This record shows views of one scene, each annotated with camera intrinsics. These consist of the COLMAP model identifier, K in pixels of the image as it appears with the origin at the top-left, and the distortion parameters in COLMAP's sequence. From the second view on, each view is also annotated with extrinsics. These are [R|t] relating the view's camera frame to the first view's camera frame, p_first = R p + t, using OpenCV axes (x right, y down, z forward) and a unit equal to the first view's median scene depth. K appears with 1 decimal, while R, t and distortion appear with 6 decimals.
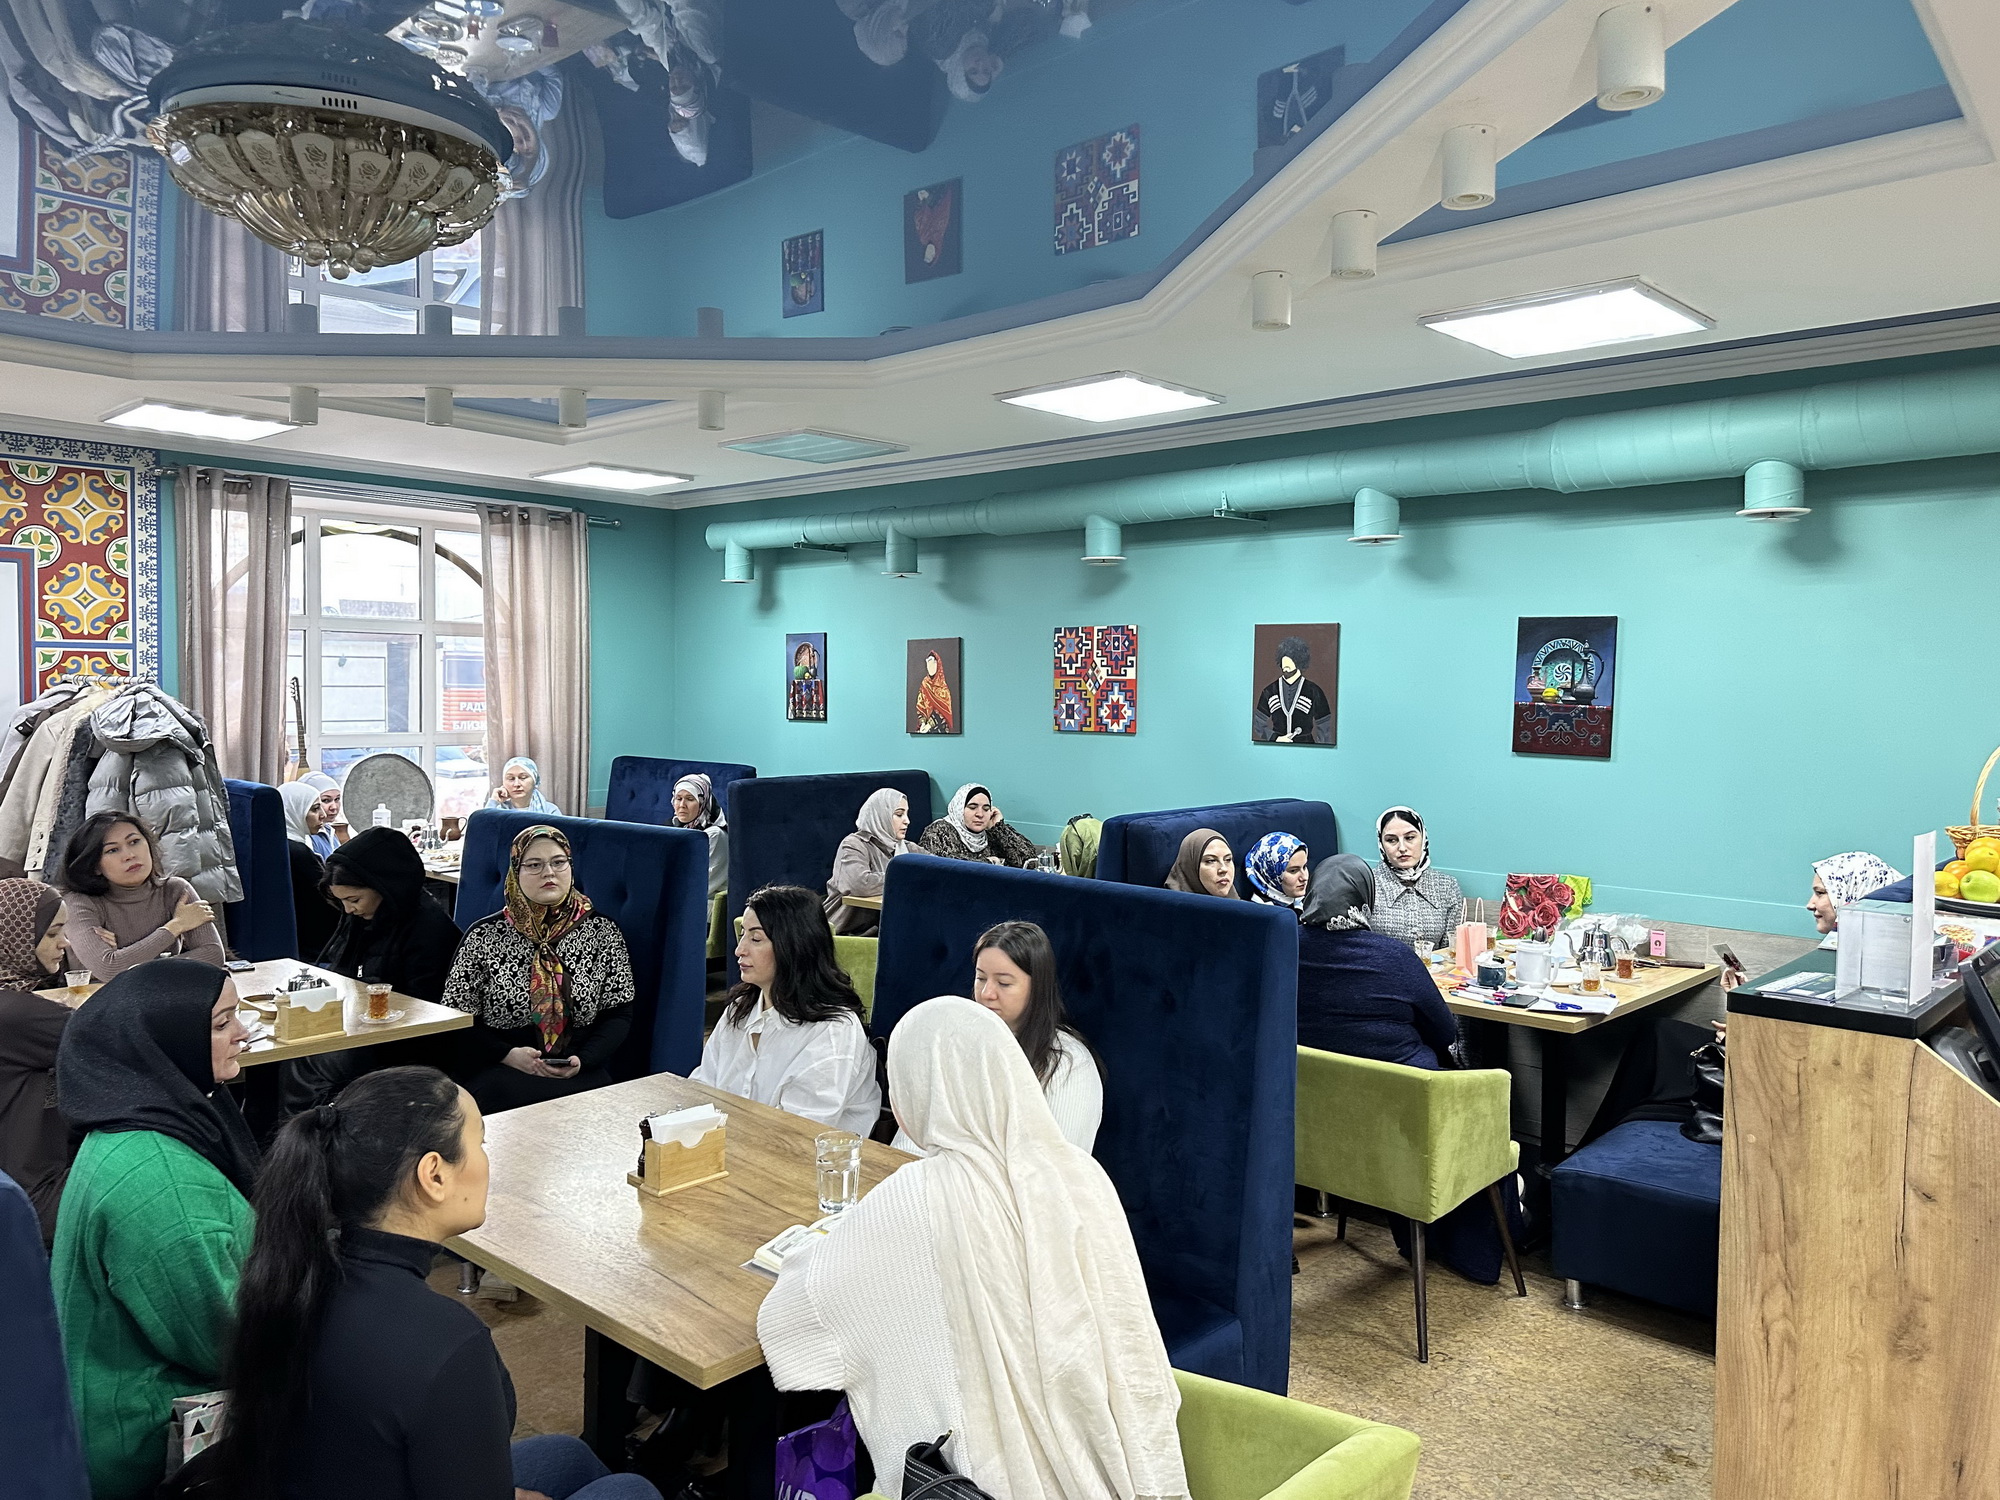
lens RADIAL K [[1505.4, 0, 1004.8], [0, 1505.4, 748.2], [0, 0, 1]] dist [0.023070, -0.025302]
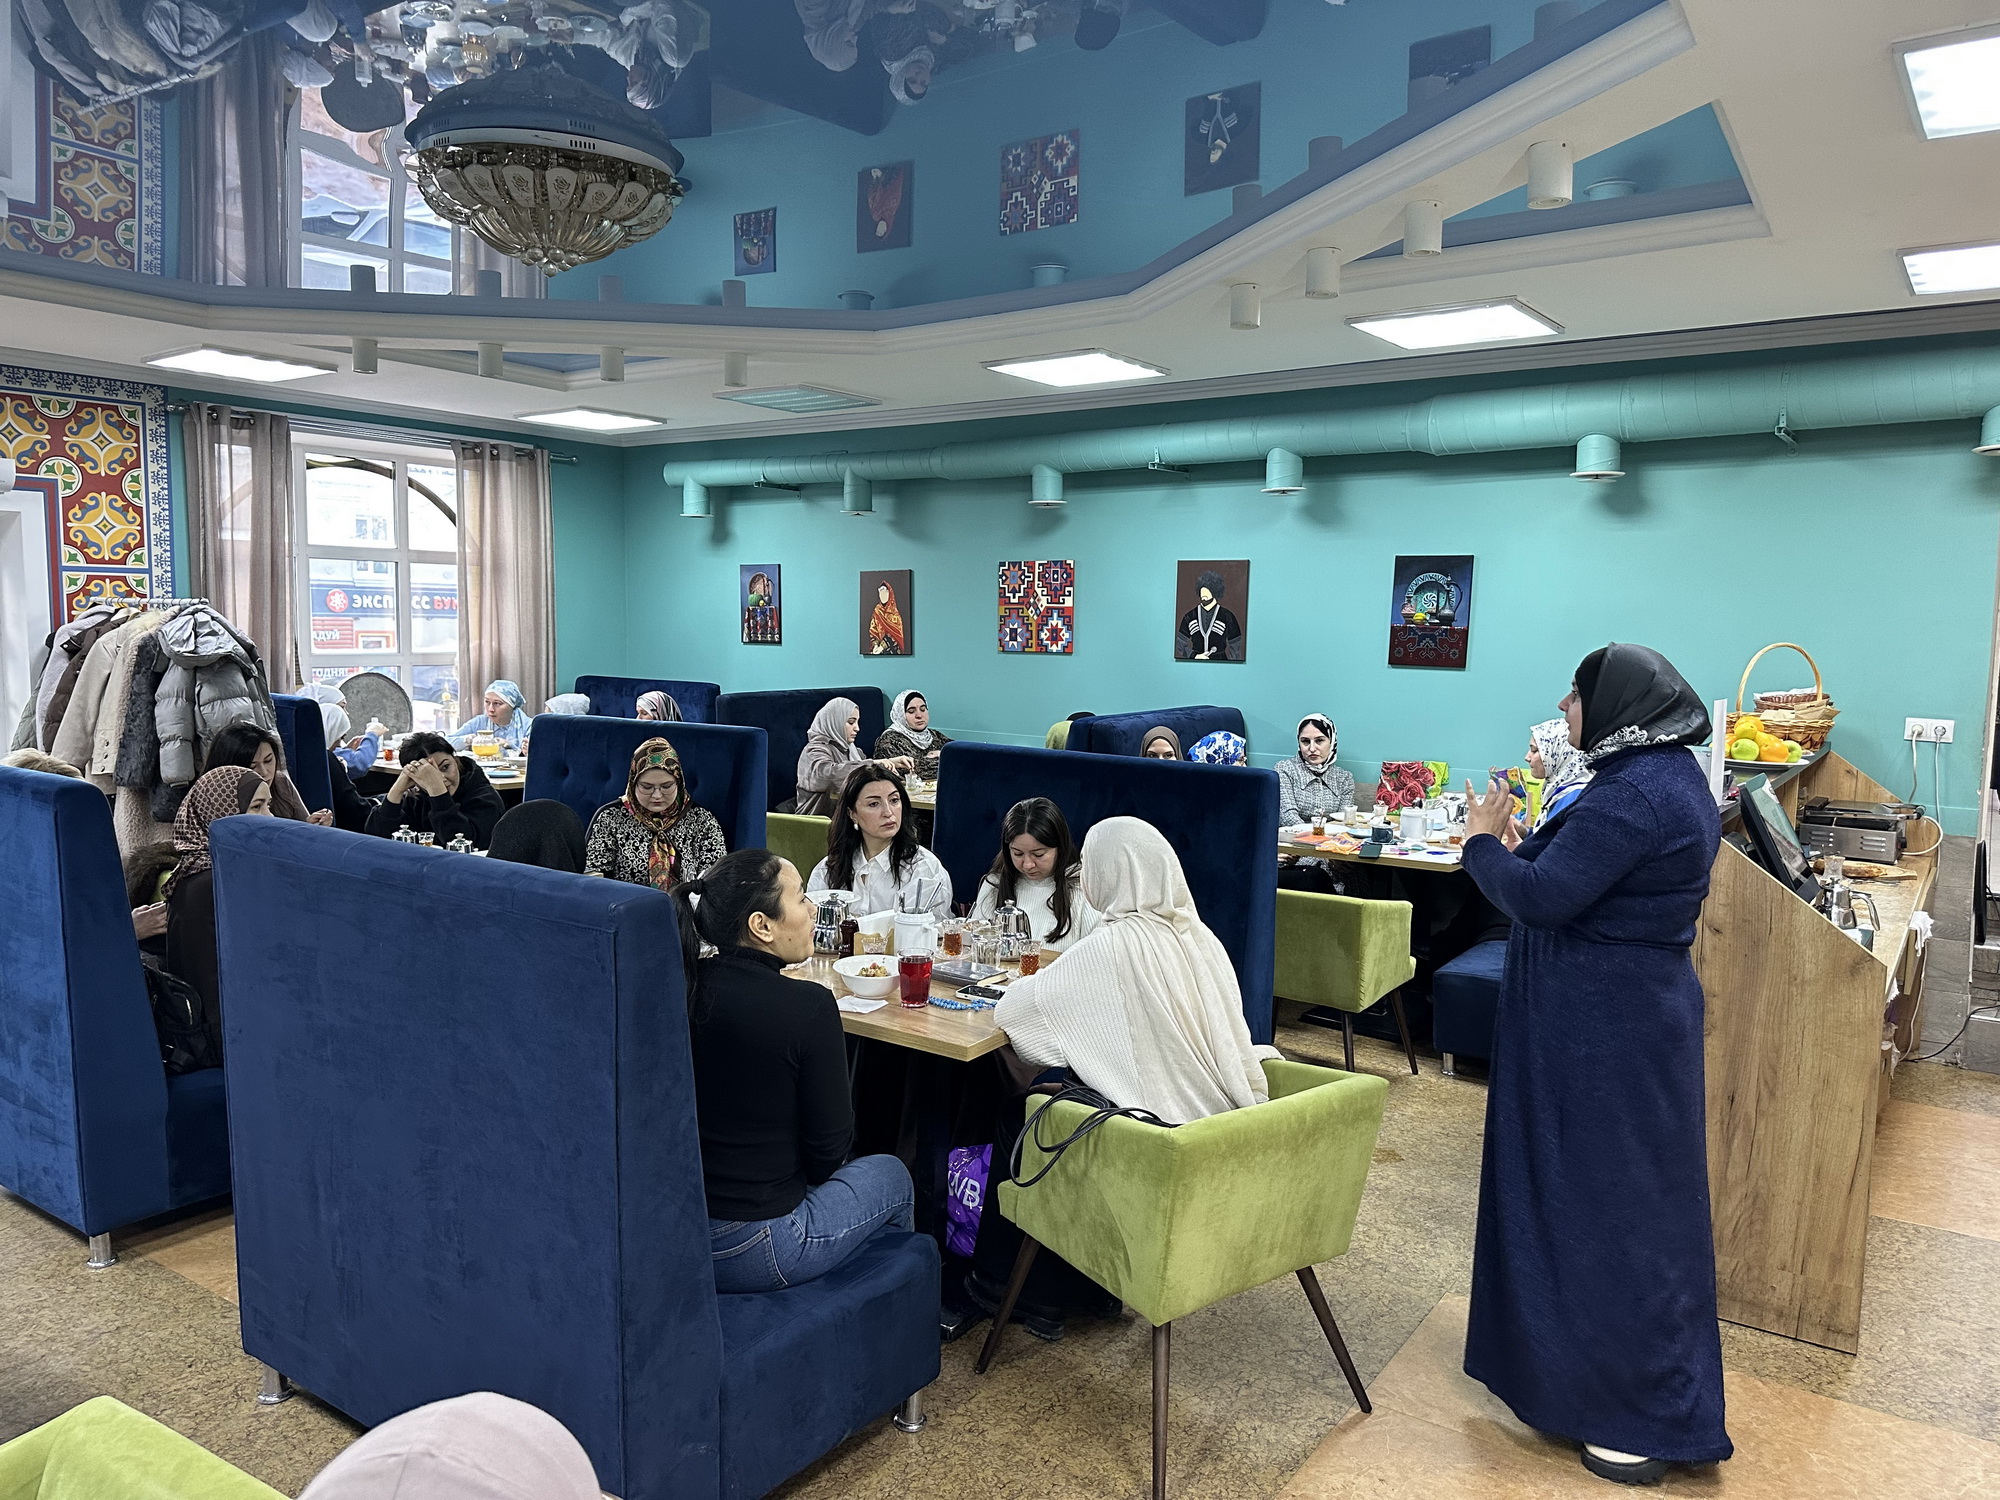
lens RADIAL K [[1505.4, 0, 997.8], [0, 1505.4, 766.2], [0, 0, 1]] dist [0.023070, -0.025302]
pose [[0.991742, -0.008992, 0.127937, -0.125486], [0.002182, 0.998578, 0.053270, 0.017004], [-0.128234, -0.052550, 0.990351, -0.170490]]
